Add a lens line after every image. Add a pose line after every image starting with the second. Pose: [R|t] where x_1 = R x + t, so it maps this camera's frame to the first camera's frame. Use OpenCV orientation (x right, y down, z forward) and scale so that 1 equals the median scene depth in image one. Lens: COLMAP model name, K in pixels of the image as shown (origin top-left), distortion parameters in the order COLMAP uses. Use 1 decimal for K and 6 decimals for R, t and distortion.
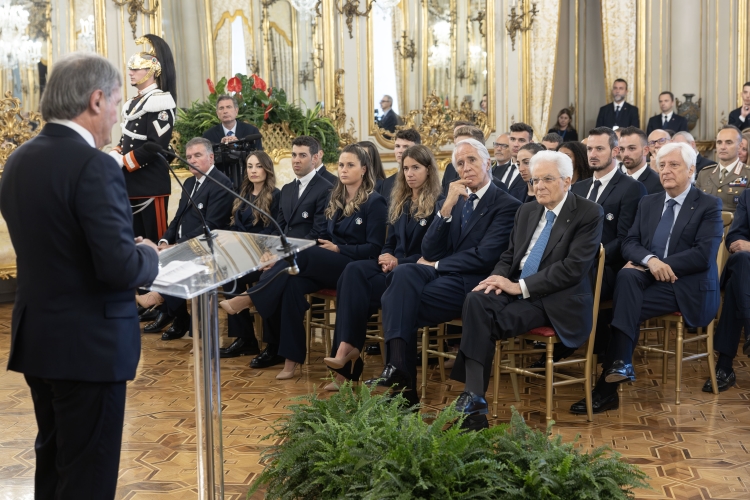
lens RADIAL K [[1121.3, 0, 337.4], [0, 1121.3, 249.2], [0, 0, 1]] dist [-0.011780, -0.000683]
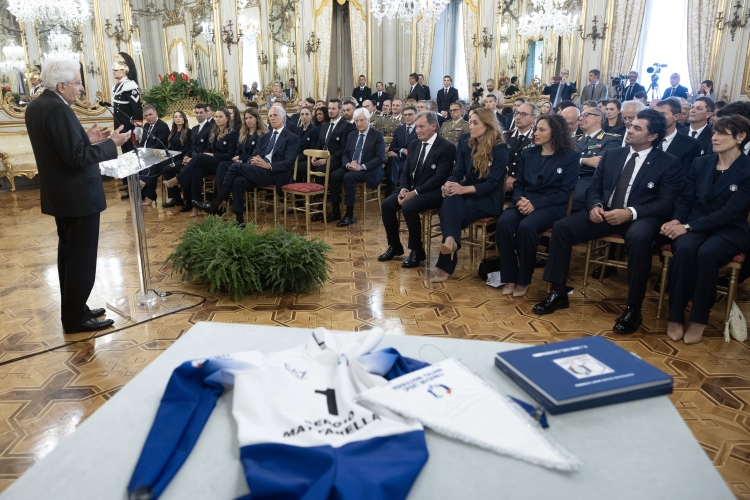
lens RADIAL K [[527.1, 0, 328.4], [0, 527.1, 223.1], [0, 0, 1]] dist [-0.000397, -0.000328]
pose [[0.986681, -0.037620, 0.158260, 0.029240], [0.017518, 0.991806, 0.126547, 0.001809], [-0.161724, -0.122089, 0.979255, -0.032315]]
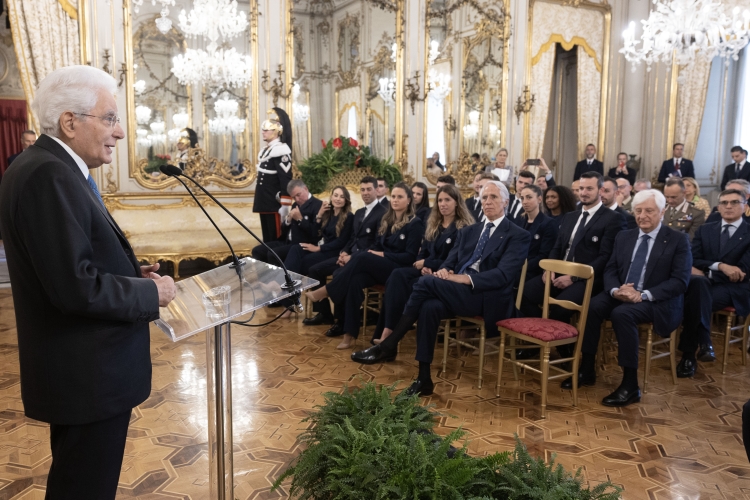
lens RADIAL K [[611.1, 0, 323.7], [0, 611.1, 250.1], [0, 0, 1]] dist [-0.003592, -0.000704]
pose [[0.989364, 0.039197, -0.140081, 0.017252], [-0.036330, 0.999076, 0.022969, -0.013743], [0.140851, -0.017636, 0.989874, 0.137305]]
